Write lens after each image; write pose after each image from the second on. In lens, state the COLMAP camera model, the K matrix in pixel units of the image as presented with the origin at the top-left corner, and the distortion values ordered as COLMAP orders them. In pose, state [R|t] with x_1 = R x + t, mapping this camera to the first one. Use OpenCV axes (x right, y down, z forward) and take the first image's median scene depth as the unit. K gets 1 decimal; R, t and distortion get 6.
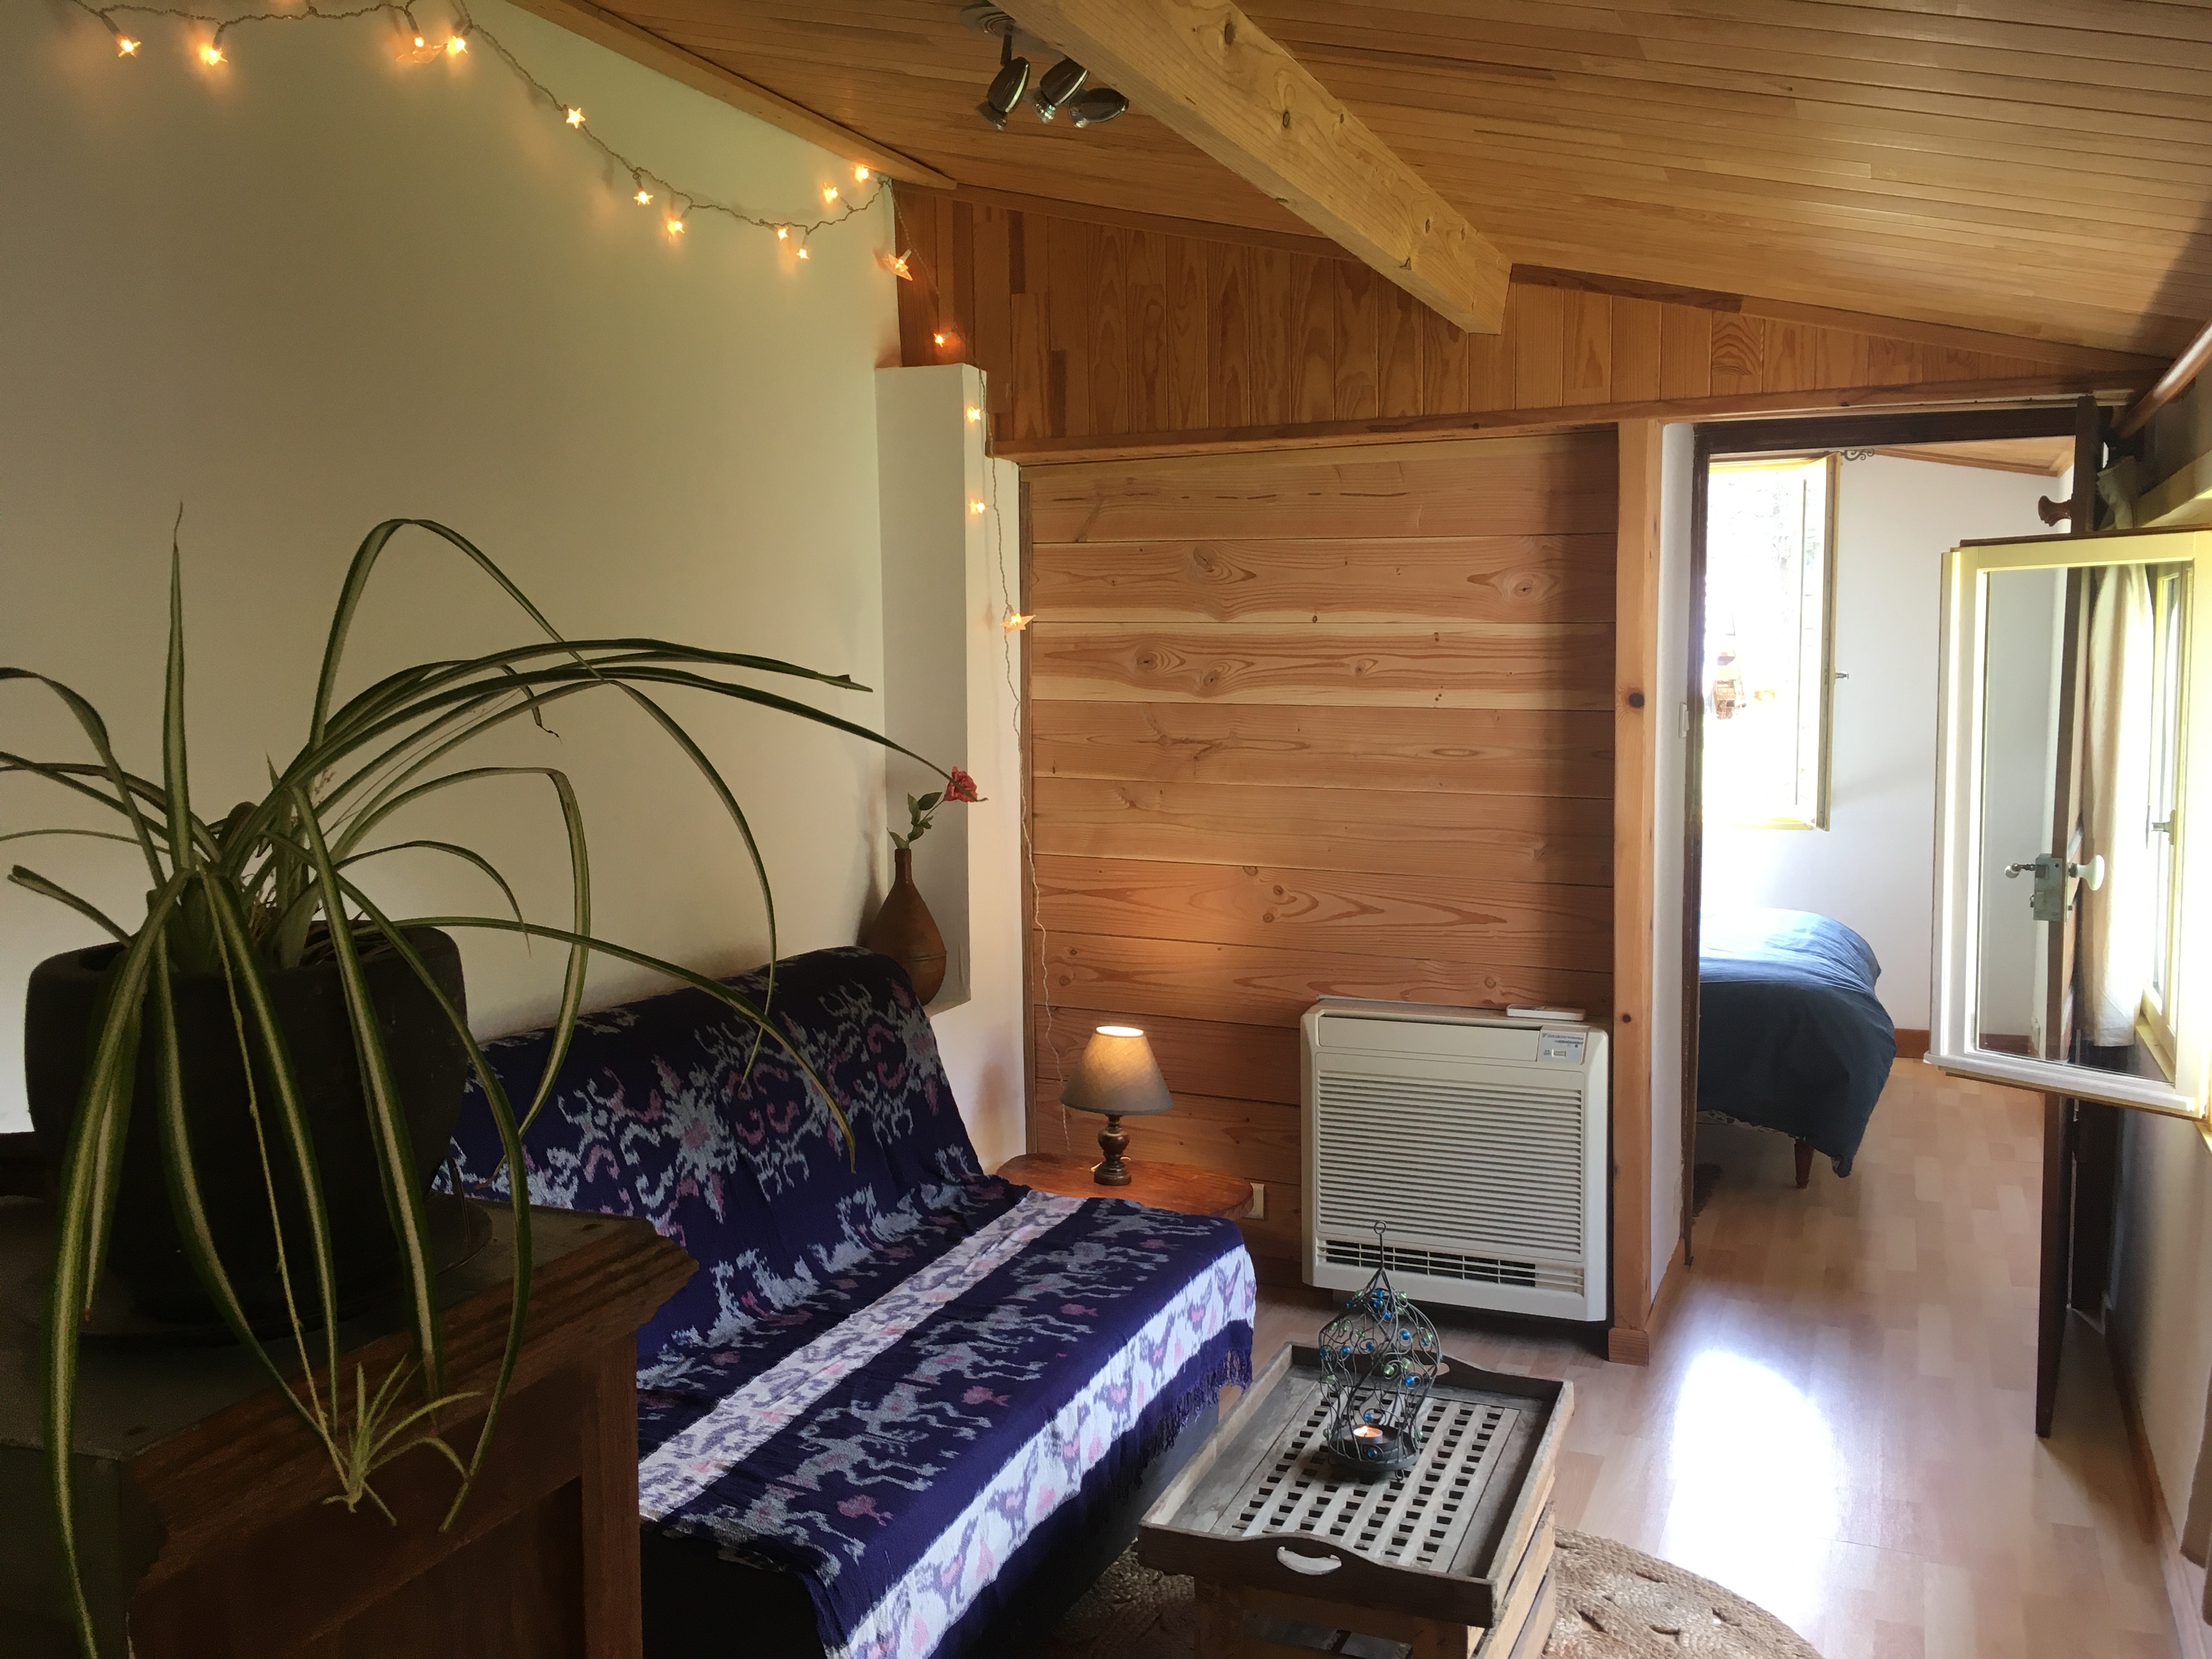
lens RADIAL K [[1862.7, 0, 1102.8], [0, 1862.7, 826.5], [0, 0, 1]] dist [0.051865, -0.092044]
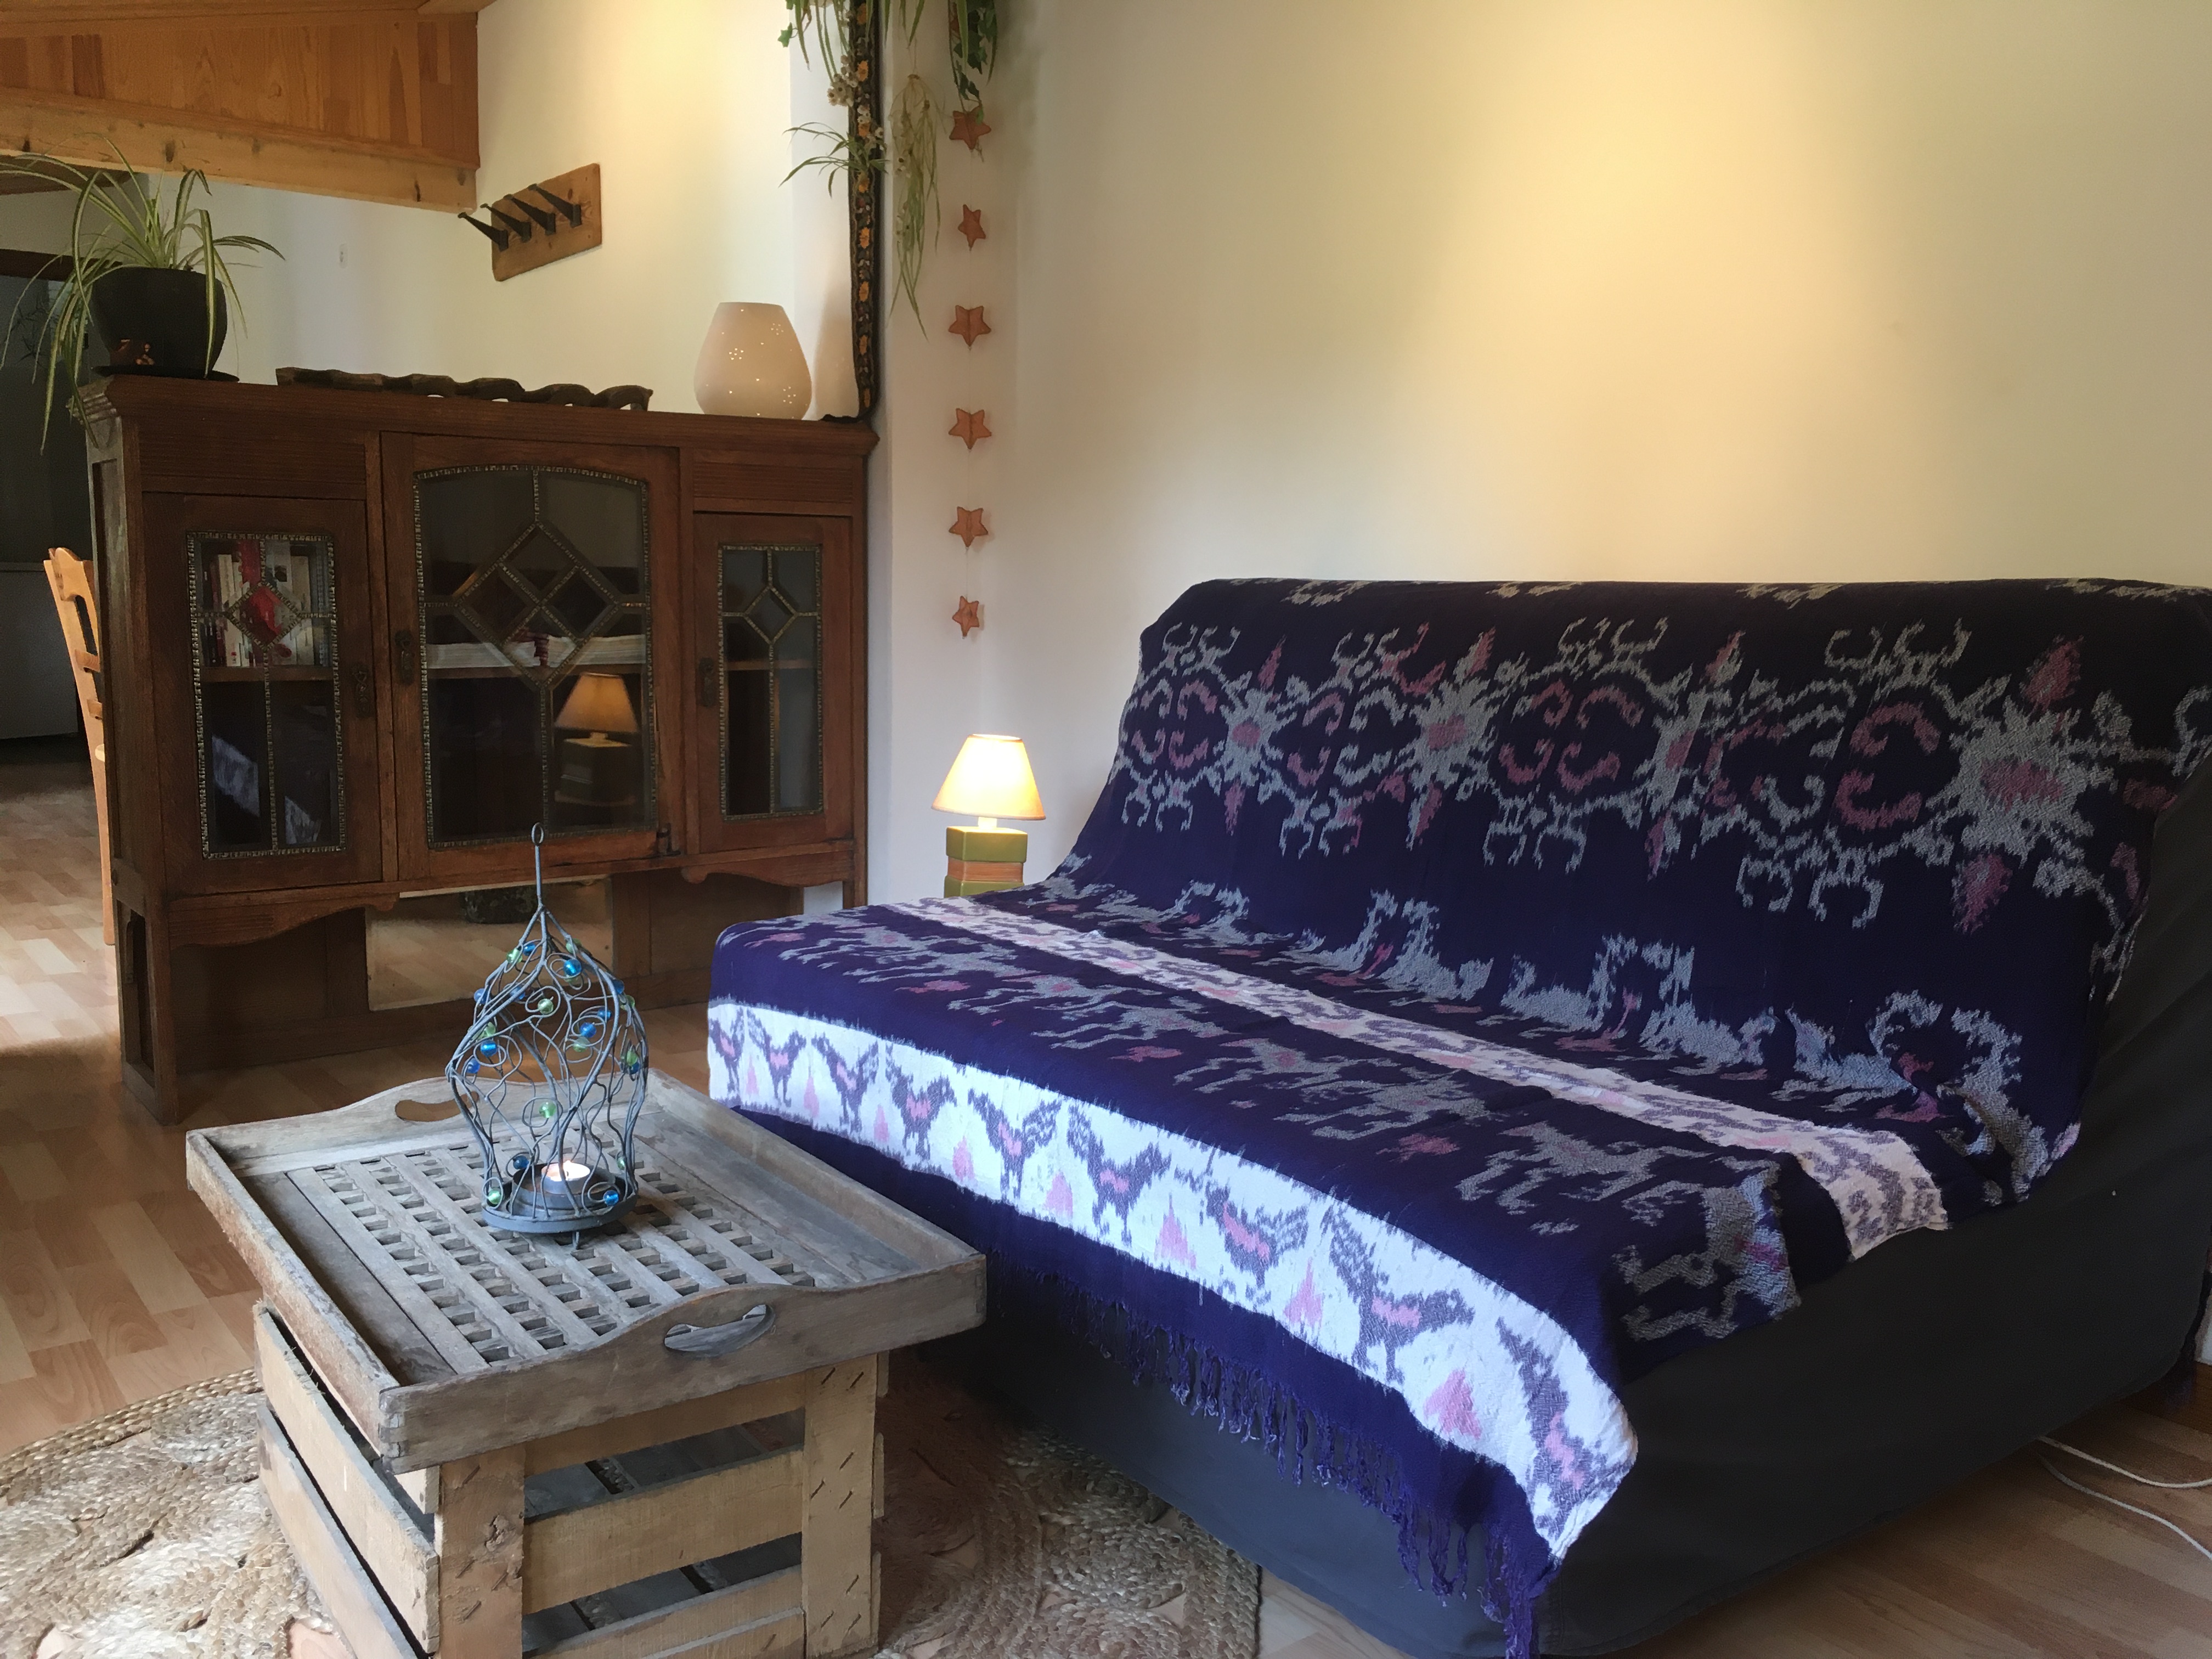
lens RADIAL K [[1862.7, 0, 1105.8], [0, 1862.7, 832.9], [0, 0, 1]] dist [0.051865, -0.092044]
pose [[-0.504619, 0.119996, -0.854962, 0.474919], [-0.088790, 0.977829, 0.189647, 0.070696], [0.858764, 0.171612, -0.482777, 1.195185]]
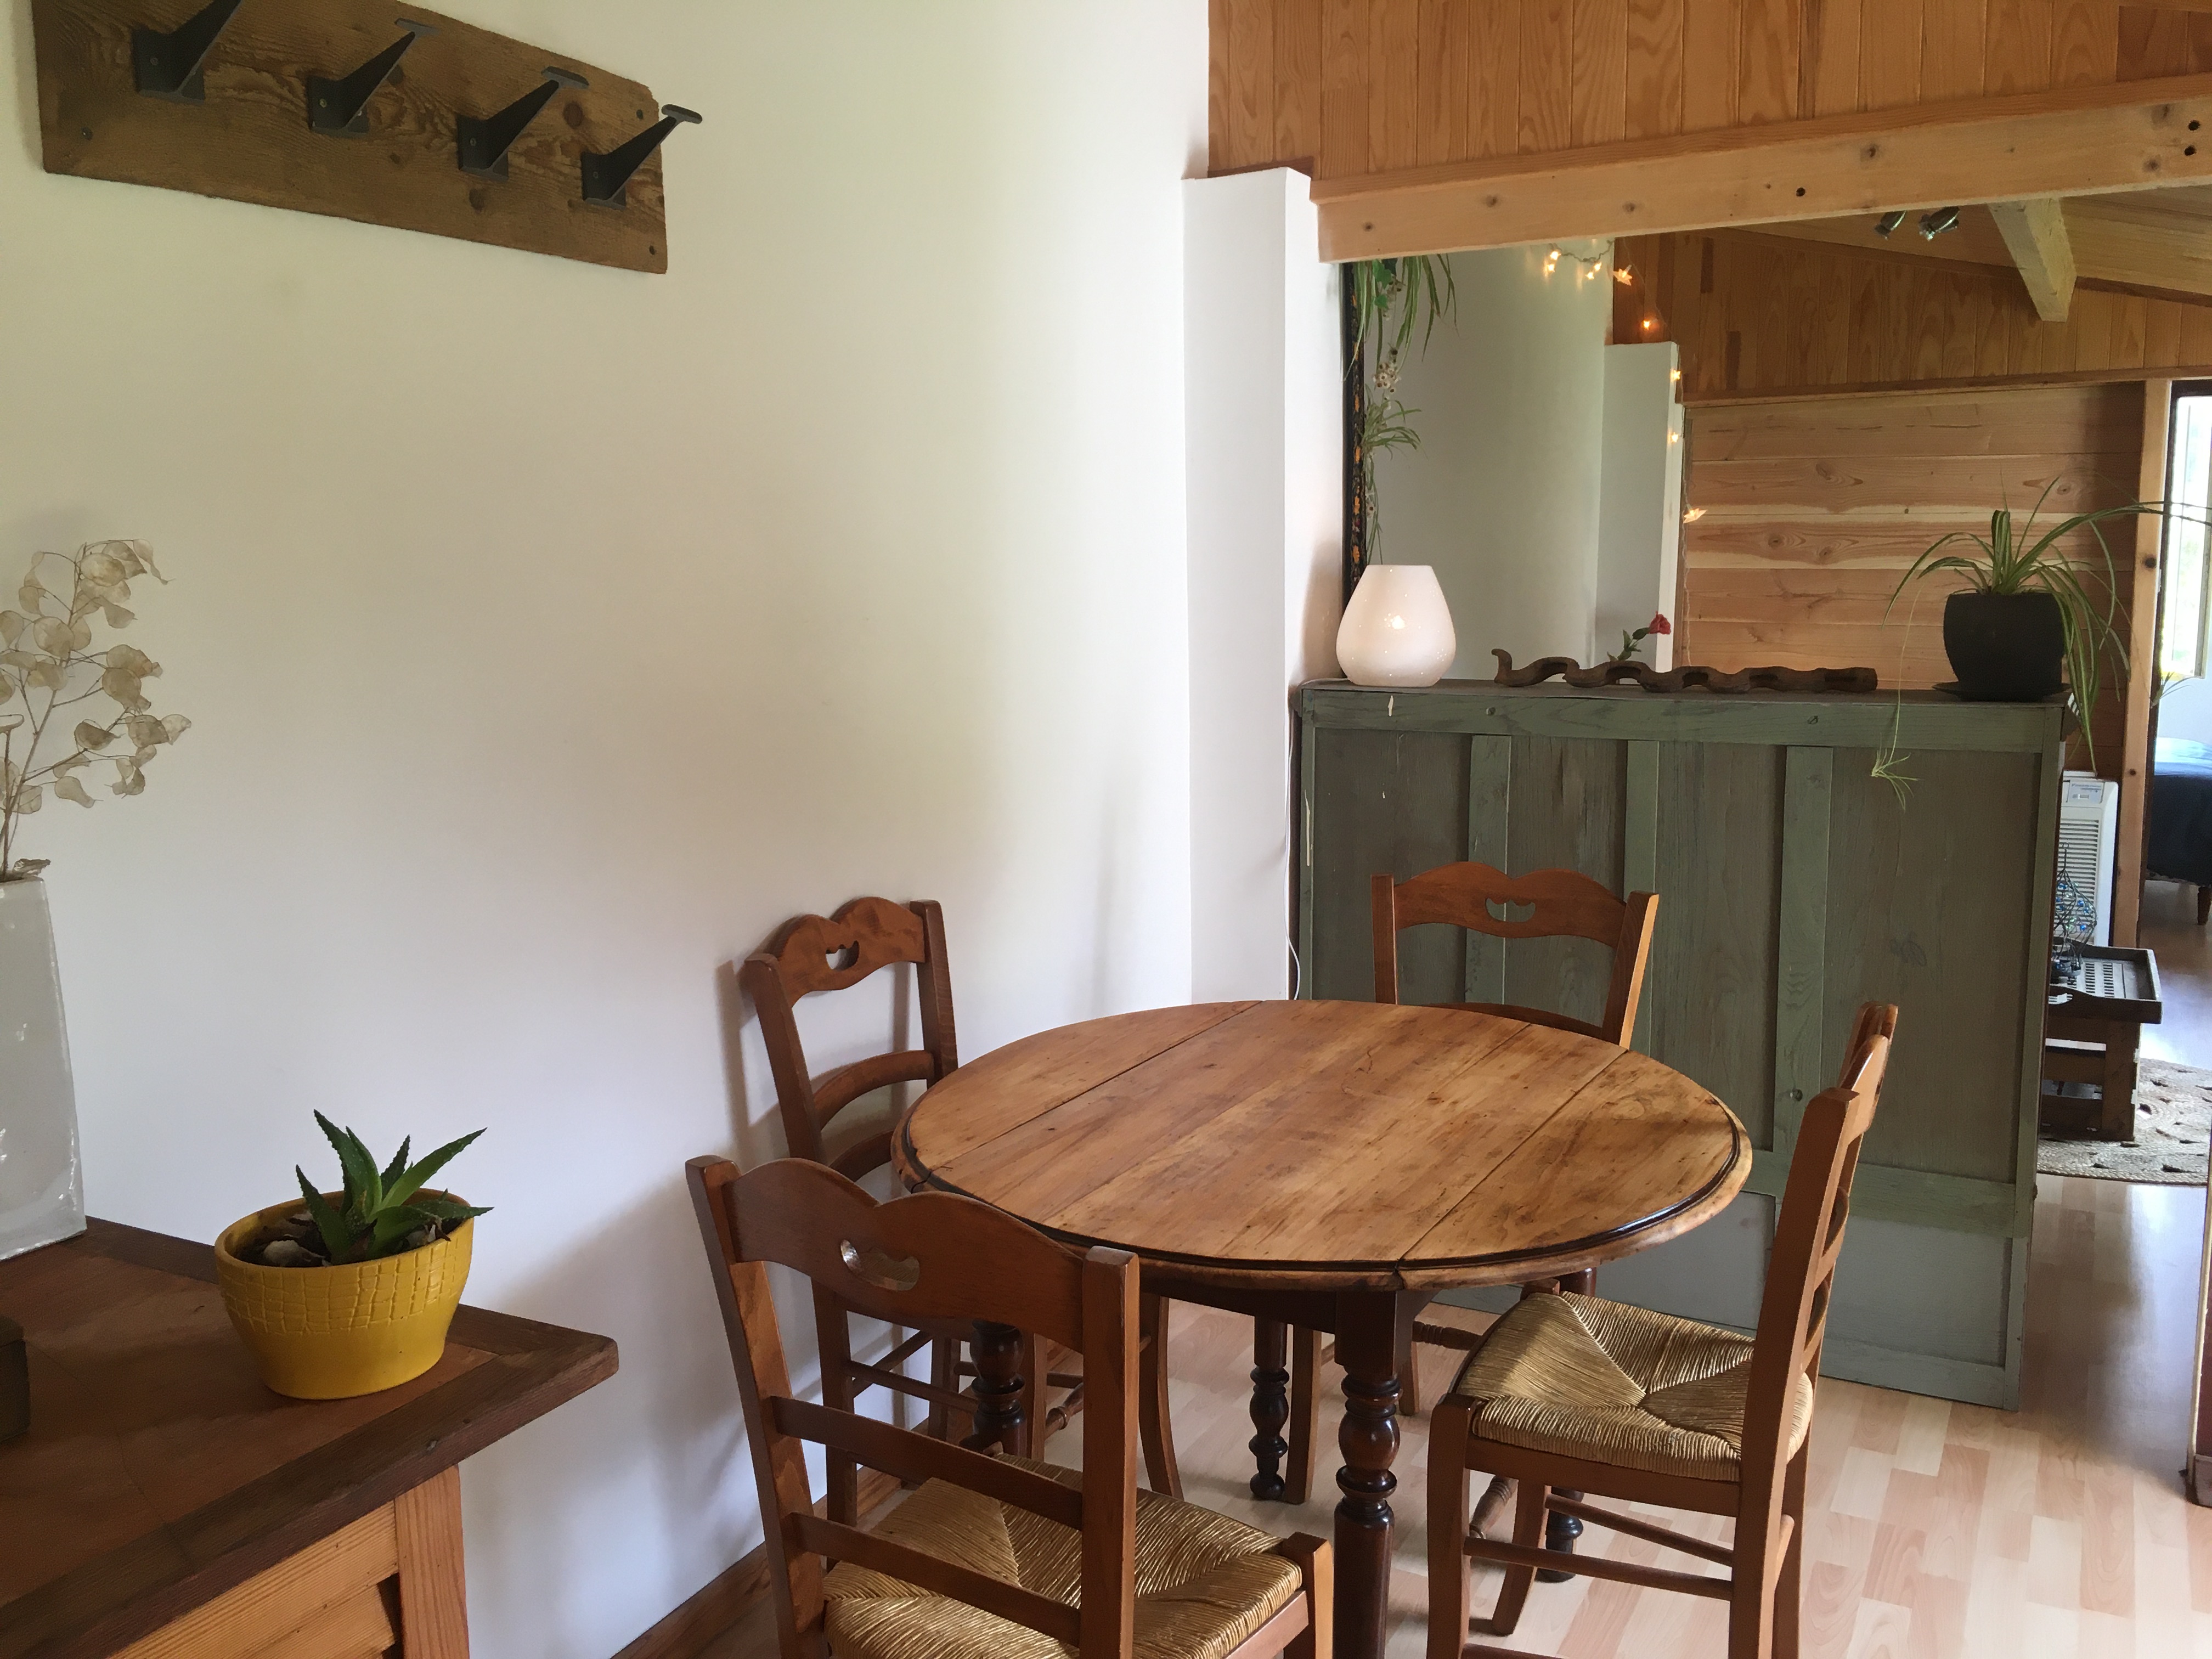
lens RADIAL K [[1862.7, 0, 1105.1], [0, 1862.7, 831.4], [0, 0, 1]] dist [0.051865, -0.092044]
pose [[0.996153, 0.010739, -0.086968, -0.392721], [-0.006487, 0.998776, 0.049035, 0.075181], [0.087388, -0.048282, 0.995004, -0.559697]]
